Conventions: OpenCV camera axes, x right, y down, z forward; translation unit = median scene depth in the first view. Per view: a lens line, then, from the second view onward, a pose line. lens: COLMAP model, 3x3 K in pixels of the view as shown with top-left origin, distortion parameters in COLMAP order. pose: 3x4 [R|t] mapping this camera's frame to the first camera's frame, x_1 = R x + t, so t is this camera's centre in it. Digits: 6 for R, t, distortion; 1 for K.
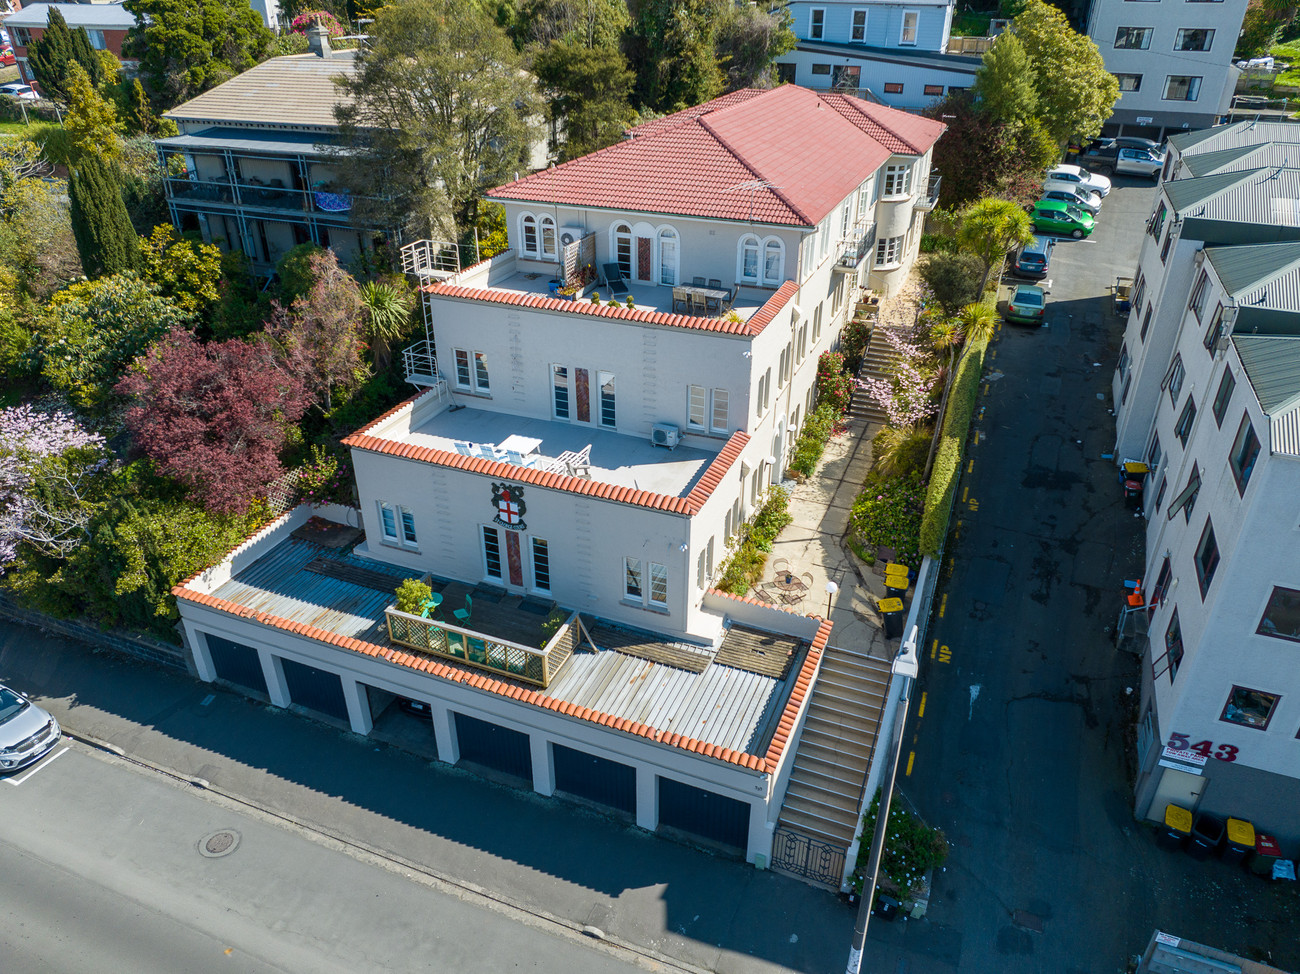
lens RADIAL K [[916.6, 0, 653.4], [0, 916.6, 488.8], [0, 0, 1]] dist [-0.041650, 0.010759]
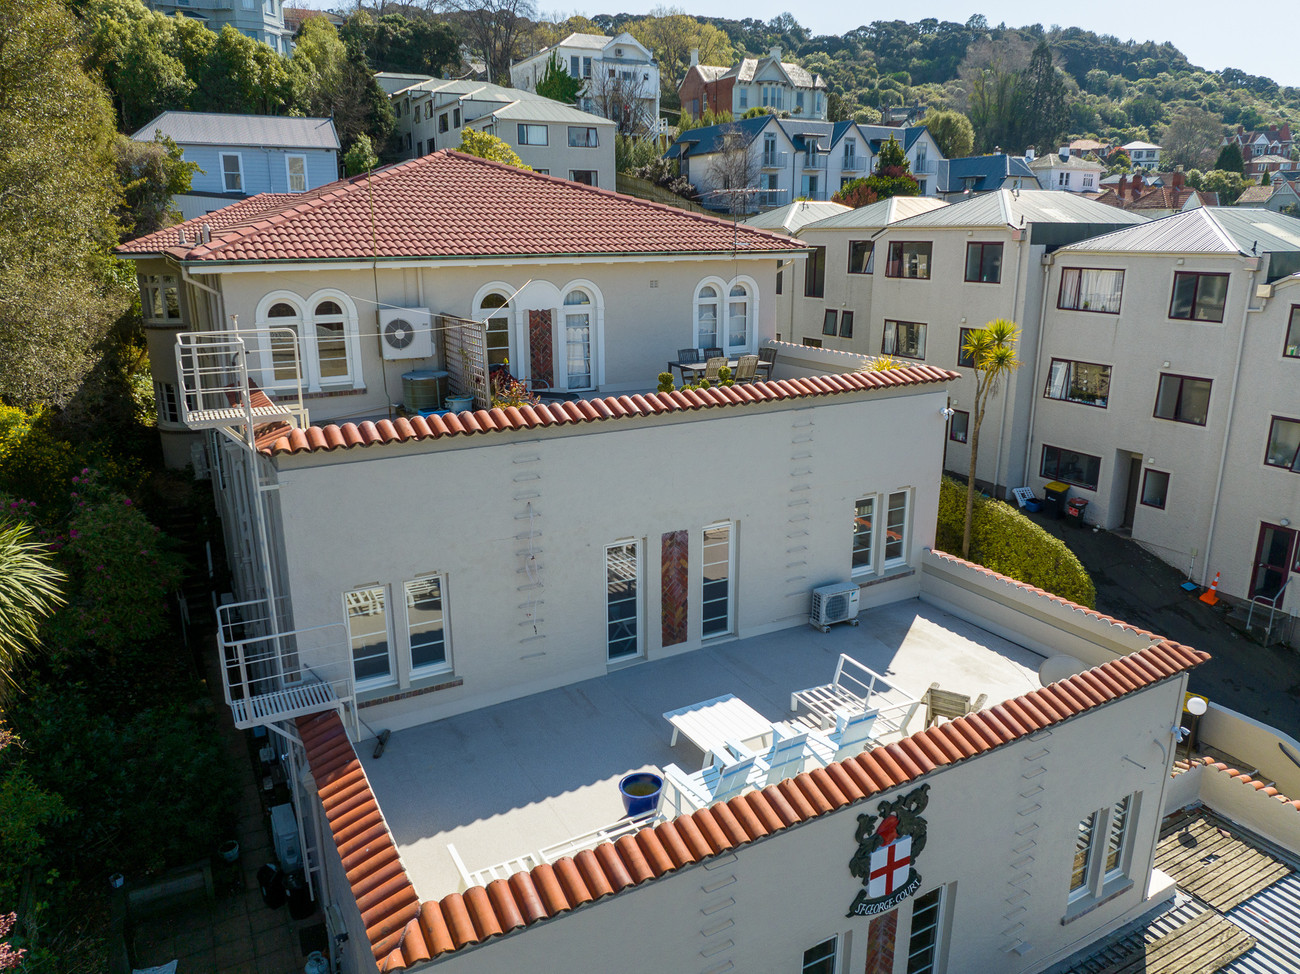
lens RADIAL K [[916.6, 0, 653.4], [0, 916.6, 488.8], [0, 0, 1]] dist [-0.041650, 0.010759]
pose [[0.632224, -0.212921, 0.744955, -0.449438], [0.386646, 0.919920, -0.065207, -0.129978], [-0.671415, 0.329259, 0.663920, 0.710886]]
